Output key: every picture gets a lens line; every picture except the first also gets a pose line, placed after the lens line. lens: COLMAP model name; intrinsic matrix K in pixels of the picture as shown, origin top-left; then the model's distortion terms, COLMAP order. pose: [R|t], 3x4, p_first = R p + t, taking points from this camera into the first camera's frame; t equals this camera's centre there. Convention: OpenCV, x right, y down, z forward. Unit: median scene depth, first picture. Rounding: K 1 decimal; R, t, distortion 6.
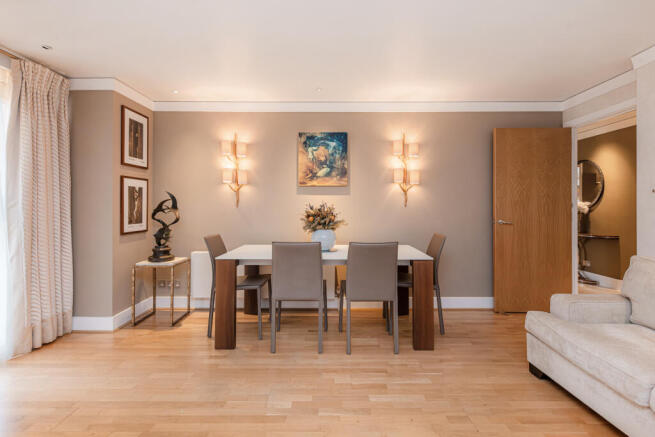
lens RADIAL K [[325.3, 0, 322.2], [0, 325.3, 206.9], [0, 0, 1]] dist [0.001418, -0.000423]
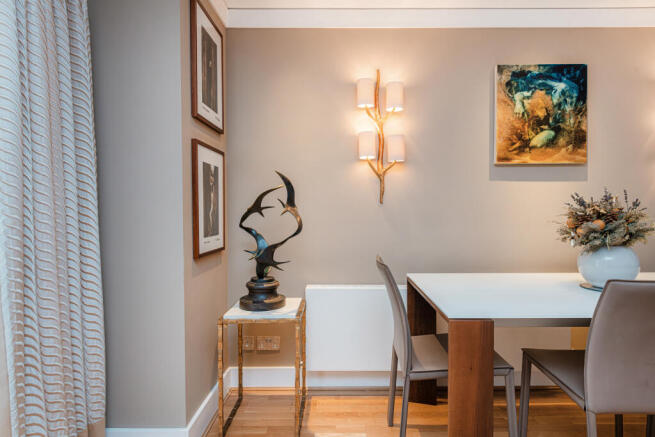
lens RADIAL K [[392.3, 0, 331.2], [0, 392.3, 218.5], [0, 0, 1]] dist [0.006773, -0.000714]
pose [[0.999979, -0.005955, -0.002369, -0.347169], [0.005995, 0.999830, 0.017458, 0.012596], [0.002264, -0.017471, 0.999845, 0.343639]]
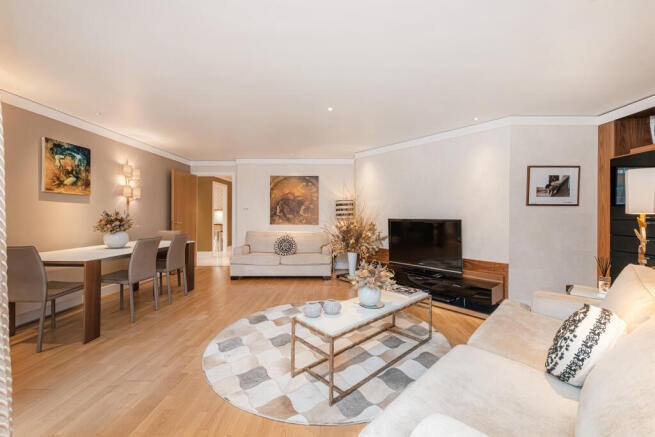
lens RADIAL K [[268.1, 0, 329.6], [0, 268.1, 217.3], [0, 0, 1]] dist [0.000981, 0.000117]
pose [[0.040970, -0.004755, 0.999149, -0.842844], [-0.004605, 0.999977, 0.004948, 0.003915], [-0.999150, -0.004804, 0.040947, 0.111912]]
